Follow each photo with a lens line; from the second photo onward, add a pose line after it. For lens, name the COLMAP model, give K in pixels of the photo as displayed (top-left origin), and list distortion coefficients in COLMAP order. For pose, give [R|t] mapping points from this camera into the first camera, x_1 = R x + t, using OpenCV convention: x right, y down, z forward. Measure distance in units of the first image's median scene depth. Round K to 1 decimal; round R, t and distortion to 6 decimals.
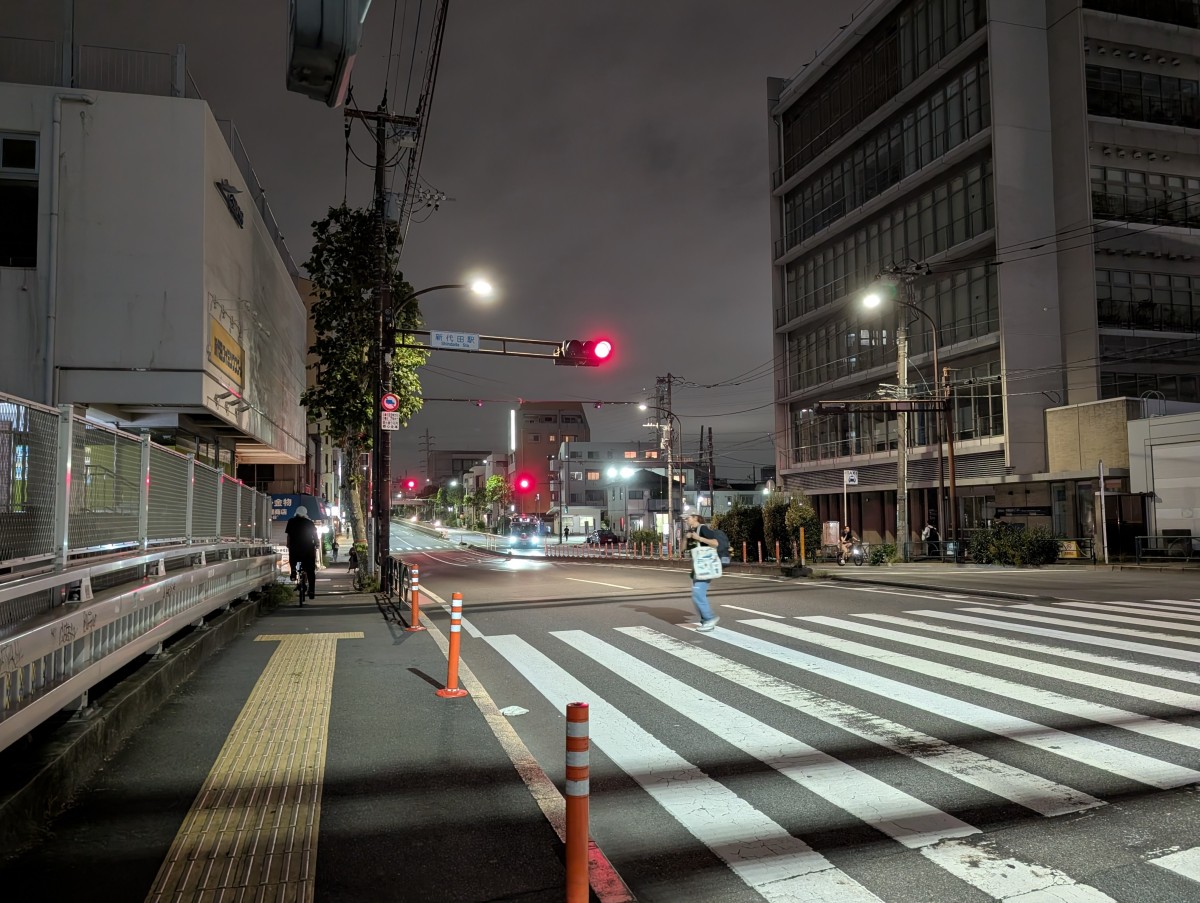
lens RADIAL K [[864.2, 0, 597.9], [0, 864.2, 460.5], [0, 0, 1]] dist [0.024327, -0.049925]
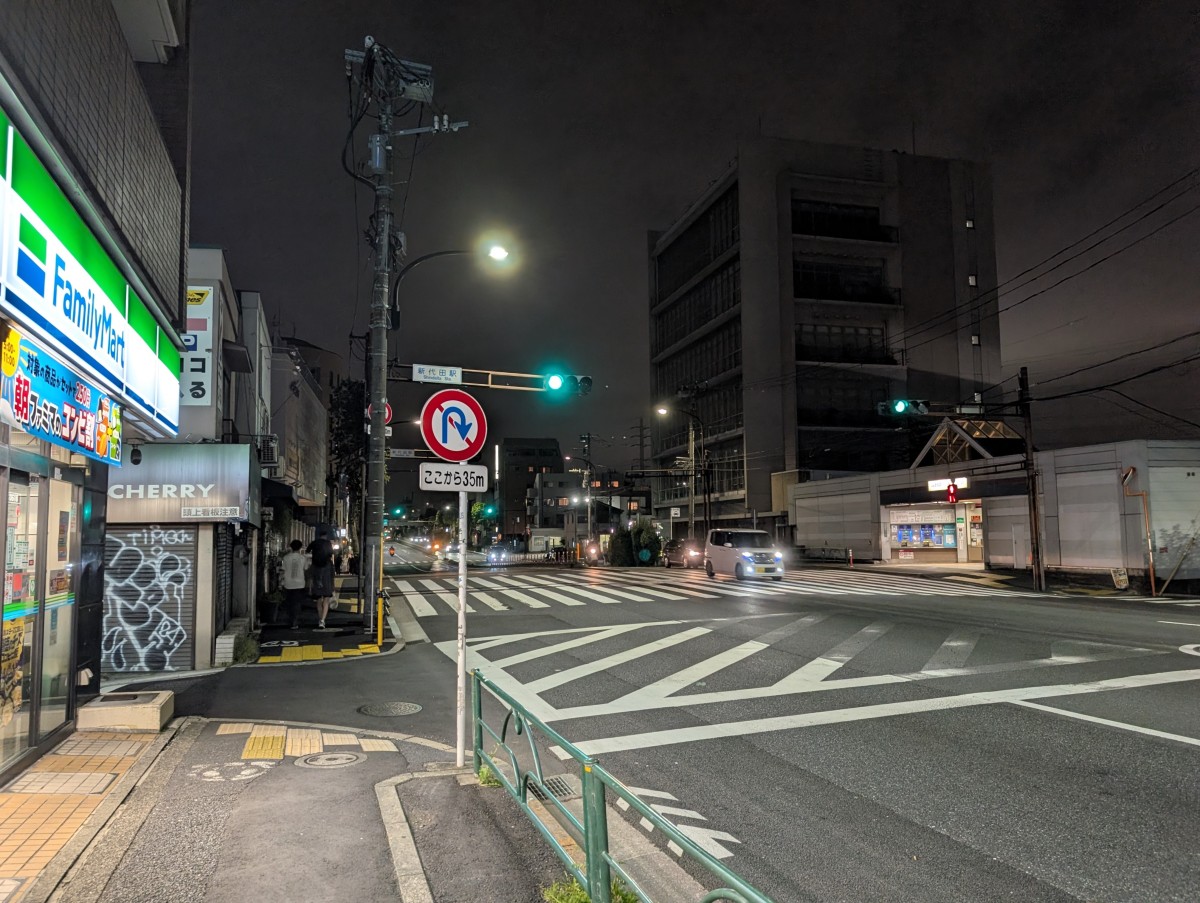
lens RADIAL K [[864.2, 0, 597.9], [0, 864.2, 460.5], [0, 0, 1]] dist [0.024327, -0.049925]
pose [[0.999972, -0.001268, -0.007367, 0.164961], [0.001102, 0.999745, -0.022535, -0.039751], [0.007394, 0.022526, 0.999719, -0.564865]]
